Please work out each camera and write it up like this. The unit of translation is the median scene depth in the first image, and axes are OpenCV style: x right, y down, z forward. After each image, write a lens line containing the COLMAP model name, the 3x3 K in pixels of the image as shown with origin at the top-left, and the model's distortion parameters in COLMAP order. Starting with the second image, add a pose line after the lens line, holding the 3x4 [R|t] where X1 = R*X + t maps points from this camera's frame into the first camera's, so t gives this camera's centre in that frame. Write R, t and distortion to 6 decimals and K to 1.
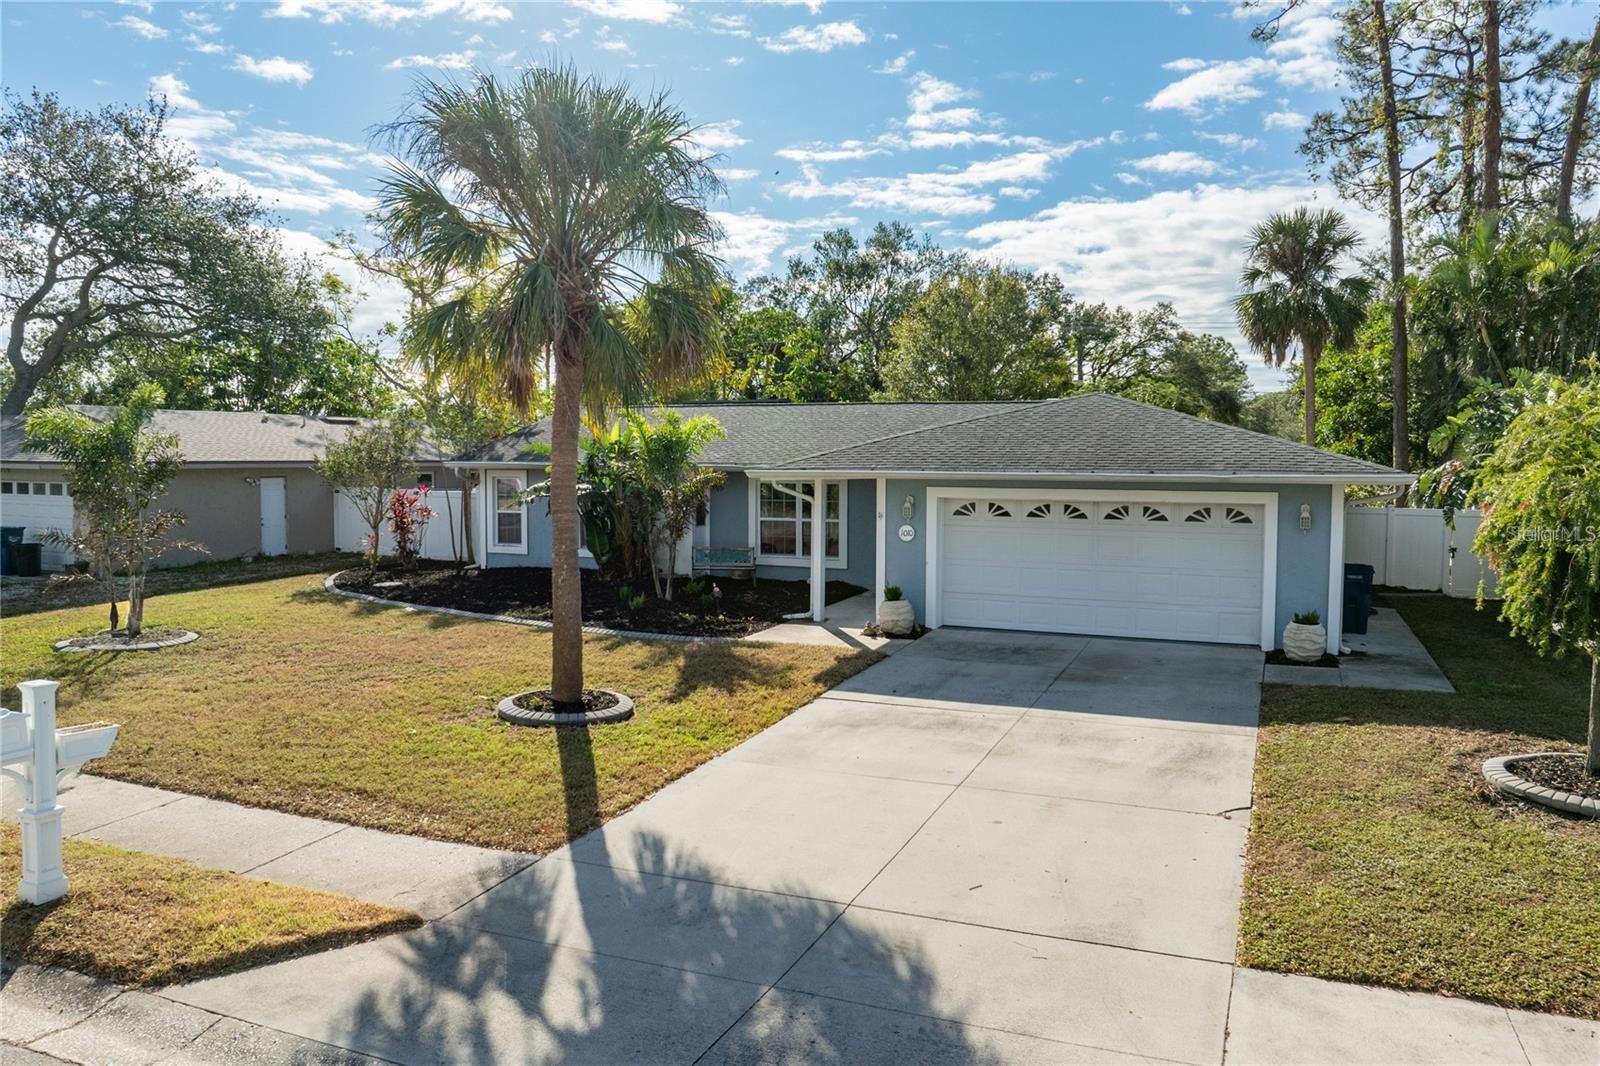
lens RADIAL K [[1122.9, 0, 802.7], [0, 1122.9, 528.9], [0, 0, 1]] dist [-0.022932, -0.012695]
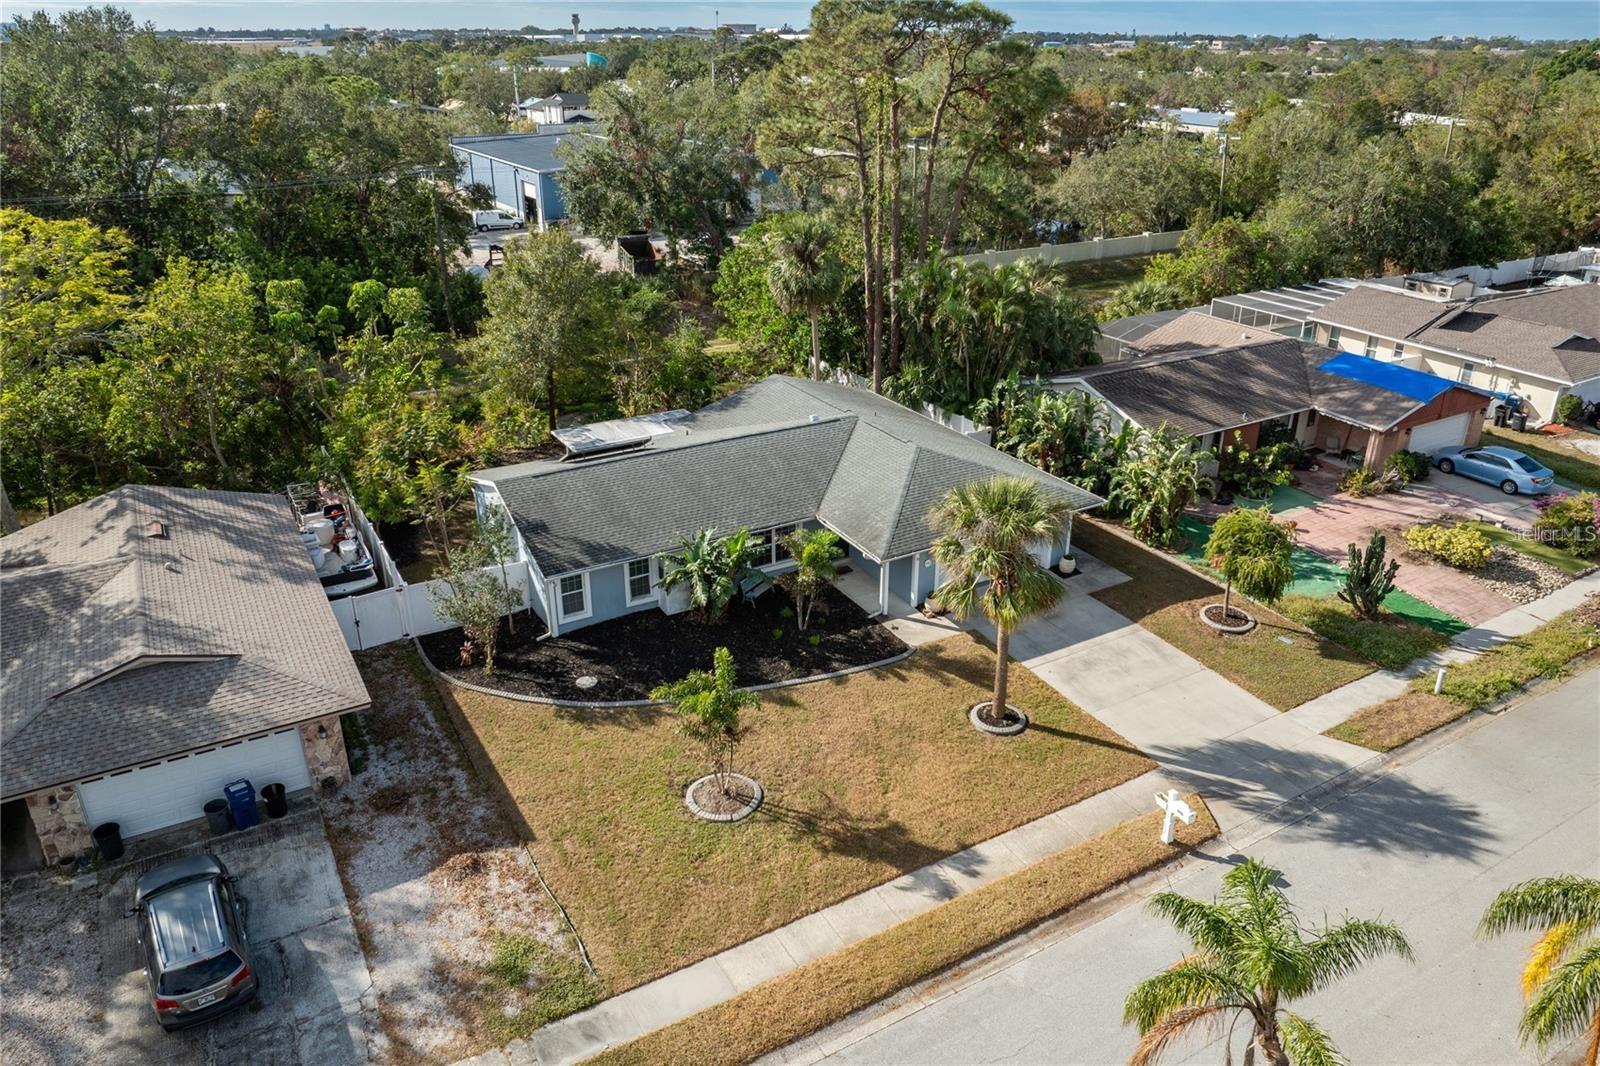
lens RADIAL K [[1122.9, 0, 802.7], [0, 1122.9, 528.9], [0, 0, 1]] dist [-0.022932, -0.012695]
pose [[0.599683, -0.330384, 0.728853, -1.752079], [0.050464, 0.924596, 0.377593, -0.969063], [-0.798645, -0.189655, 0.571137, 0.017534]]
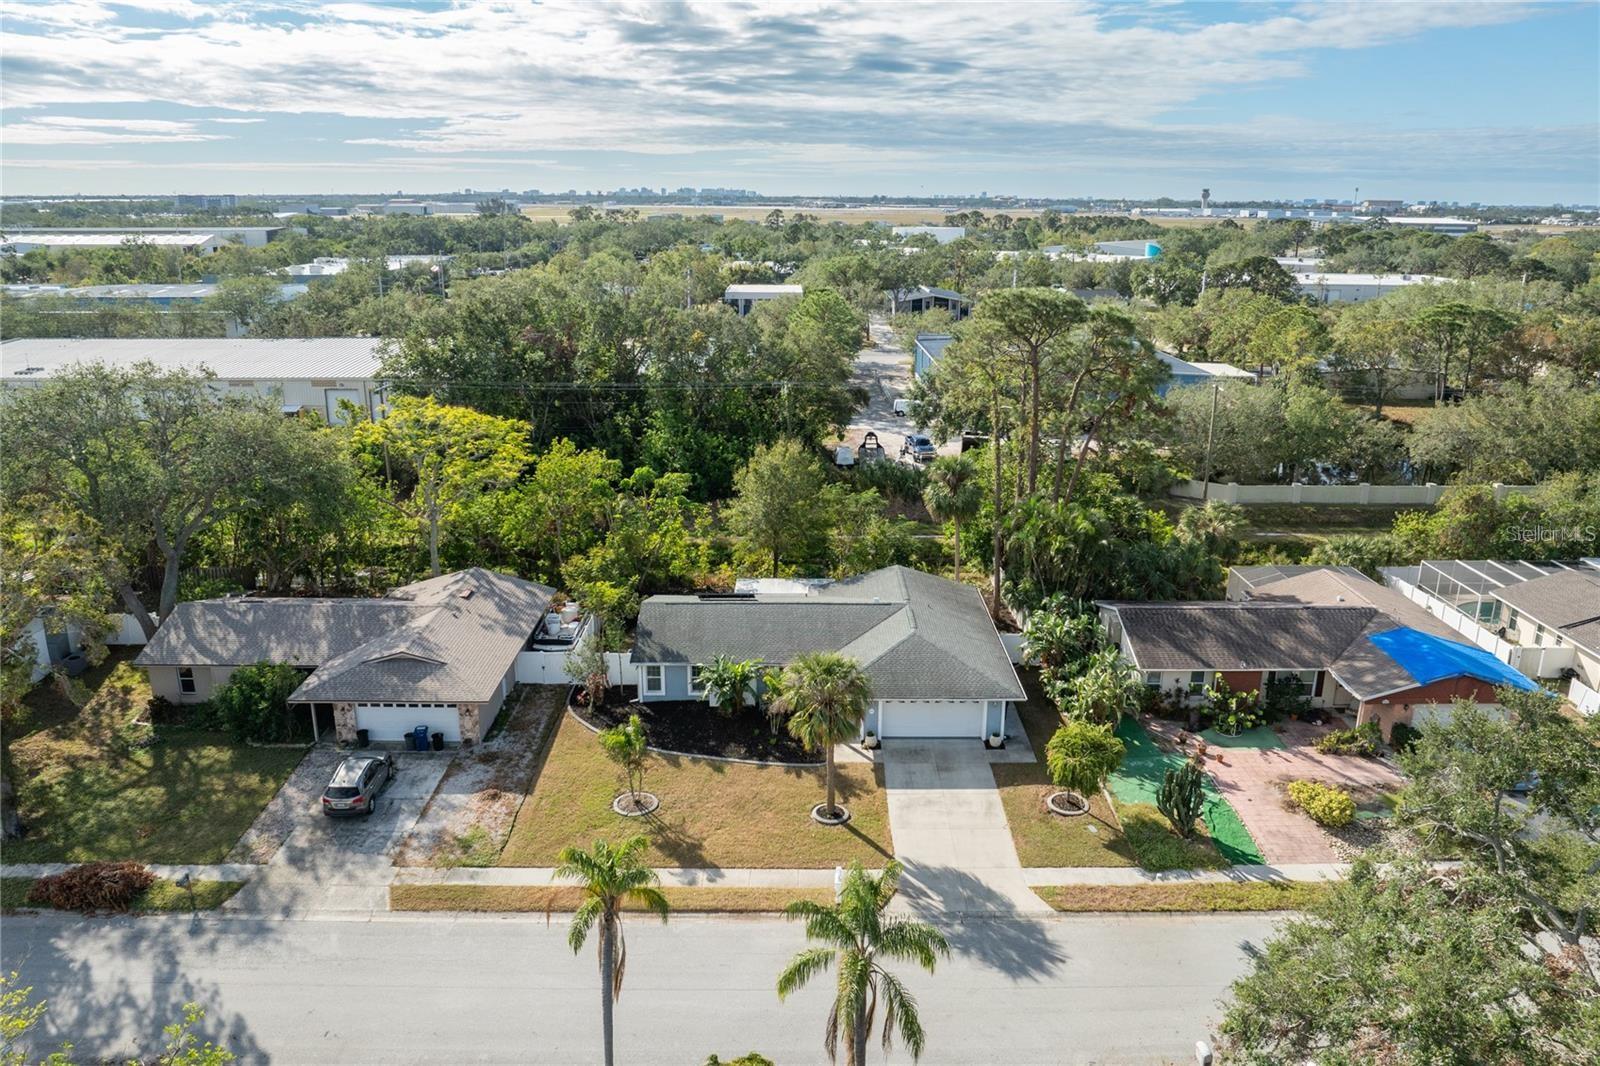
lens RADIAL K [[1122.9, 0, 802.7], [0, 1122.9, 528.9], [0, 0, 1]] dist [-0.022932, -0.012695]
pose [[0.921545, -0.113938, 0.371177, -1.280044], [0.026875, 0.972400, 0.231767, -1.321220], [-0.387340, -0.203608, 0.899173, -1.709427]]
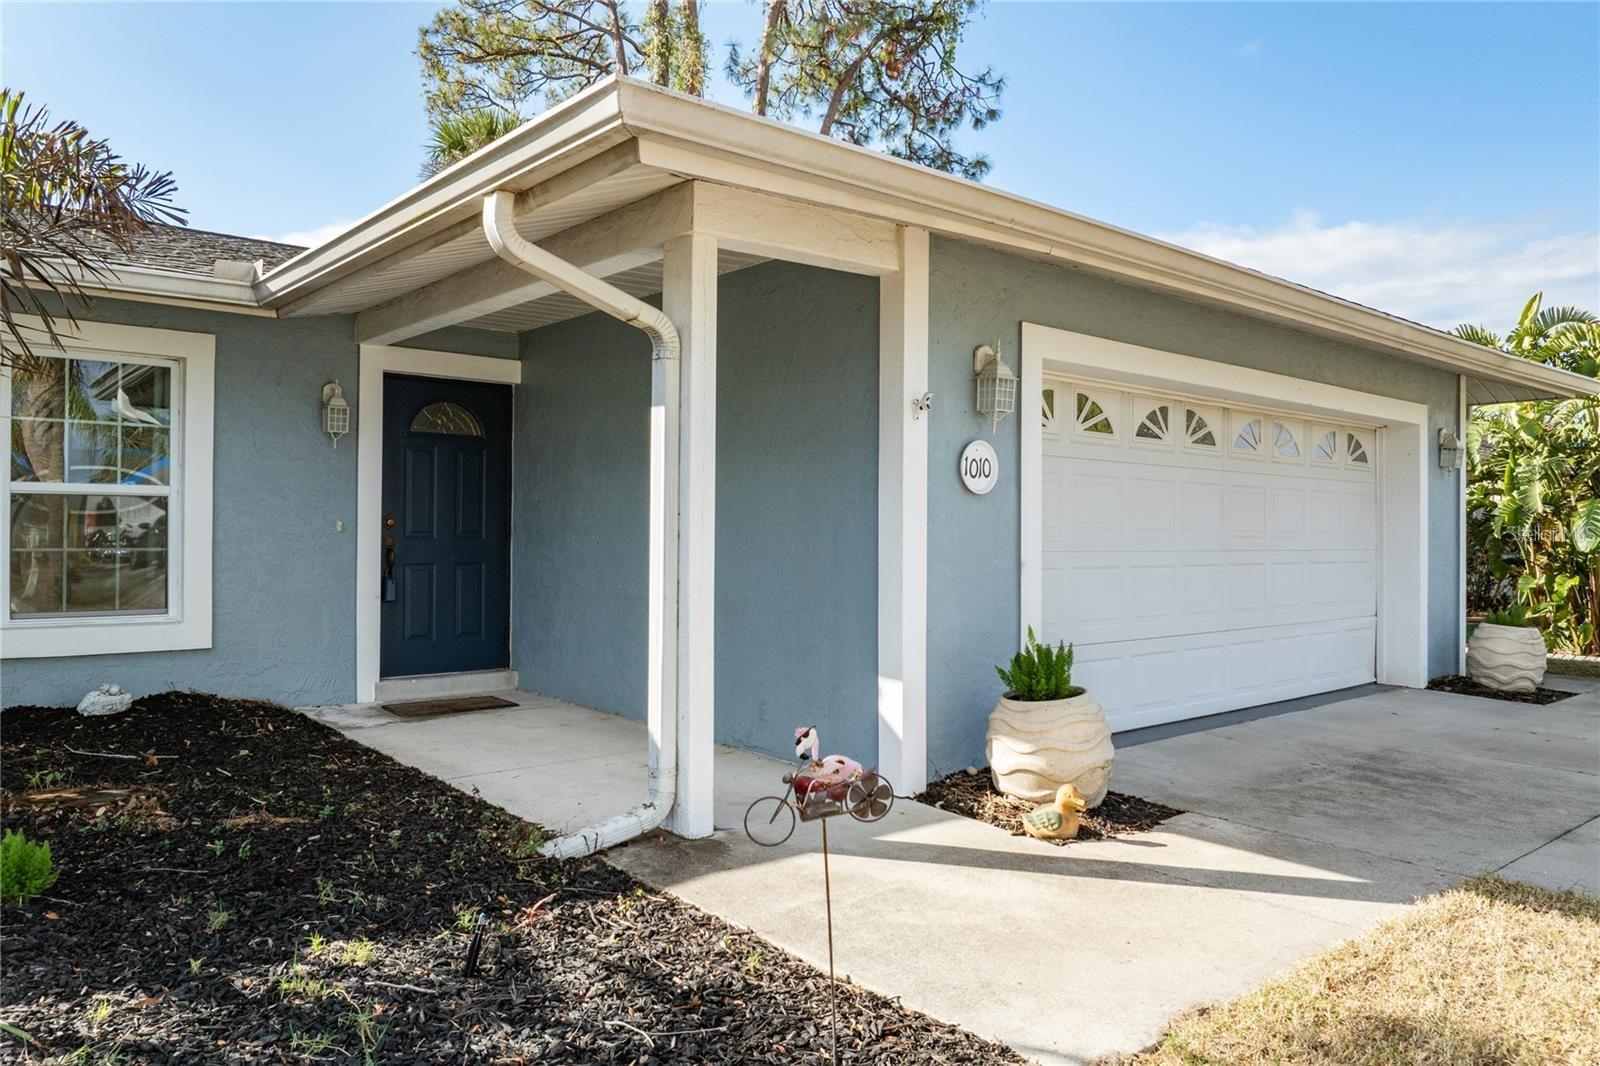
lens RADIAL K [[1122.9, 0, 802.7], [0, 1122.9, 528.9], [0, 0, 1]] dist [-0.022932, -0.012695]
pose [[0.453167, 0.003714, 0.891418, -0.226036], [0.052709, 0.998130, -0.030954, 0.030941], [-0.889866, 0.061013, 0.452124, 1.037643]]
